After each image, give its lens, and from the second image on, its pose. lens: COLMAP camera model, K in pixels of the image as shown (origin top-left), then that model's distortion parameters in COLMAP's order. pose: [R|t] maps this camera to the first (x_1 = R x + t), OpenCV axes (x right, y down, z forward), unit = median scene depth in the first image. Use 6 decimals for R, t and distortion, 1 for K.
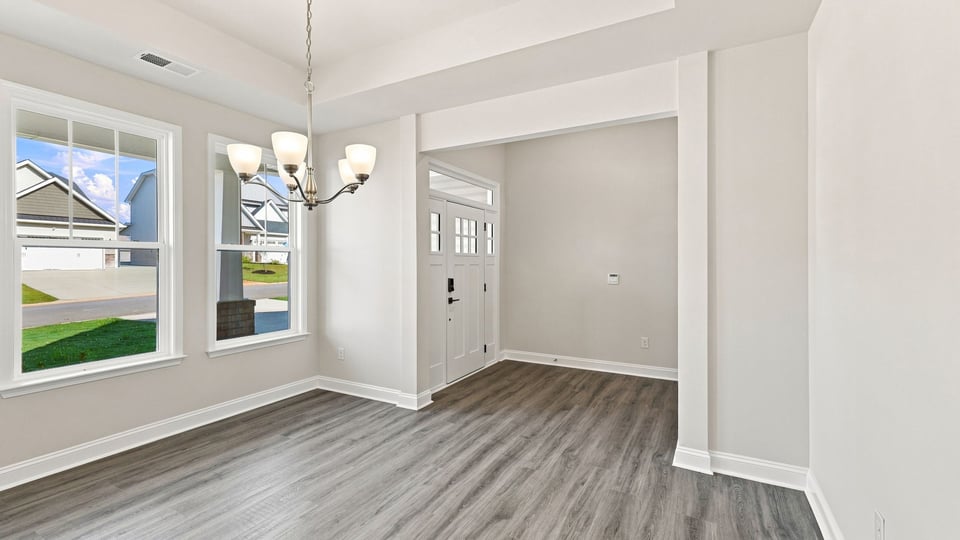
lens RADIAL K [[385.0, 0, 480.0], [0, 385.0, 262.2], [0, 0, 1]] dist [-0.000643, 0.000000]
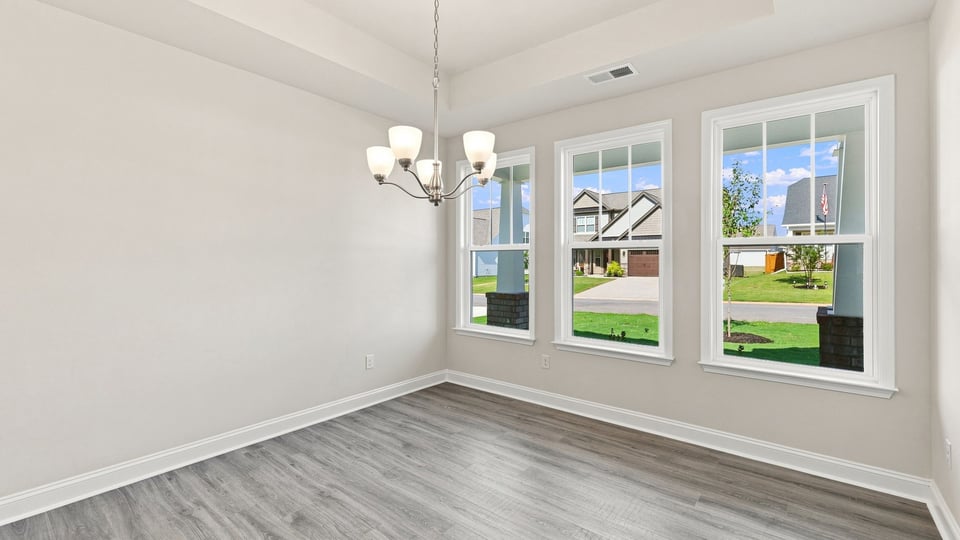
lens RADIAL K [[417.2, 0, 480.5], [0, 417.2, 268.0], [0, 0, 1]] dist [0.010568, -0.001130]
pose [[-0.152183, 0.013749, -0.988257, 0.392297], [-0.005521, 0.999876, 0.014761, 0.004882], [0.988337, 0.007702, -0.152088, 0.831530]]
